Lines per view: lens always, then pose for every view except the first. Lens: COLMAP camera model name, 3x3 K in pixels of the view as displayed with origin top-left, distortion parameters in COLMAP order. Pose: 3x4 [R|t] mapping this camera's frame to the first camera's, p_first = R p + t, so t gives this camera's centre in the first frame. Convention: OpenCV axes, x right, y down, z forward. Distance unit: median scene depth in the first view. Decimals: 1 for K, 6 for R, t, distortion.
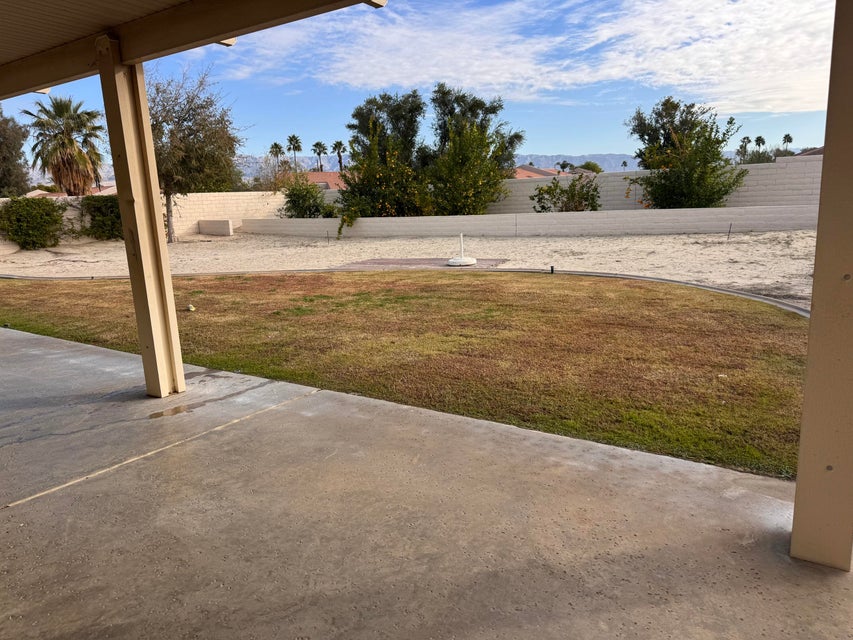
lens RADIAL K [[614.6, 0, 420.7], [0, 614.6, 335.2], [0, 0, 1]] dist [0.037988, -0.047287]
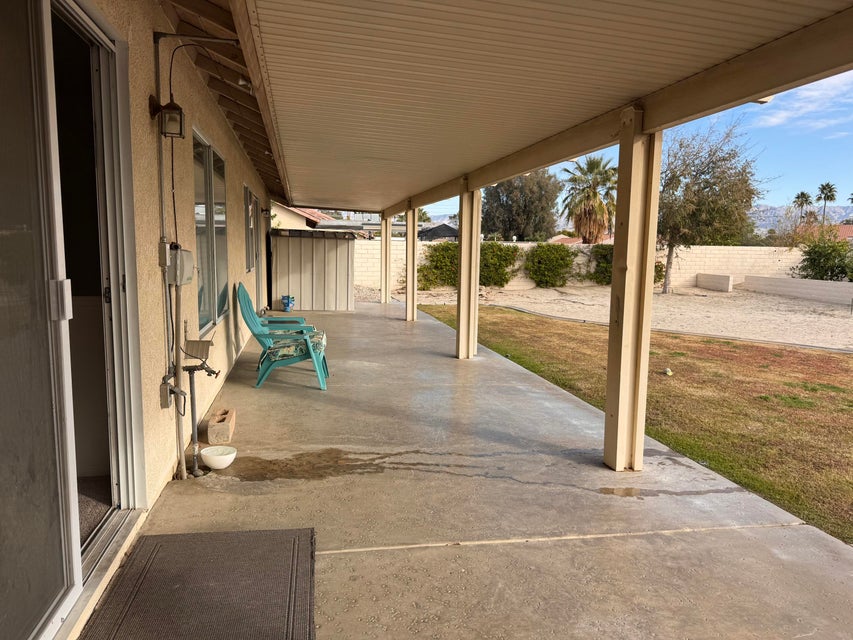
lens RADIAL K [[614.6, 0, 431.6], [0, 614.6, 337.0], [0, 0, 1]] dist [0.037988, -0.047287]
pose [[0.732587, 0.147658, -0.664465, -0.005392], [-0.195013, 0.980796, 0.002947, -0.011635], [0.652140, 0.127420, 0.747314, 0.017251]]
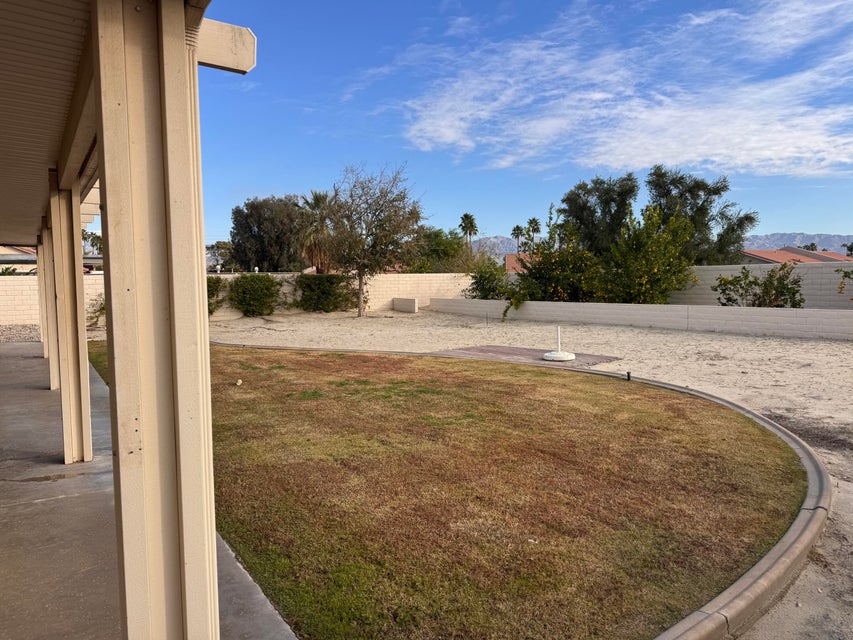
lens RADIAL K [[614.6, 0, 408.8], [0, 614.6, 330.6], [0, 0, 1]] dist [0.037988, -0.047287]
pose [[0.916077, 0.061457, -0.396265, 0.136377], [-0.112590, 0.987855, -0.107075, -0.020823], [0.384872, 0.142704, 0.911871, 0.038906]]
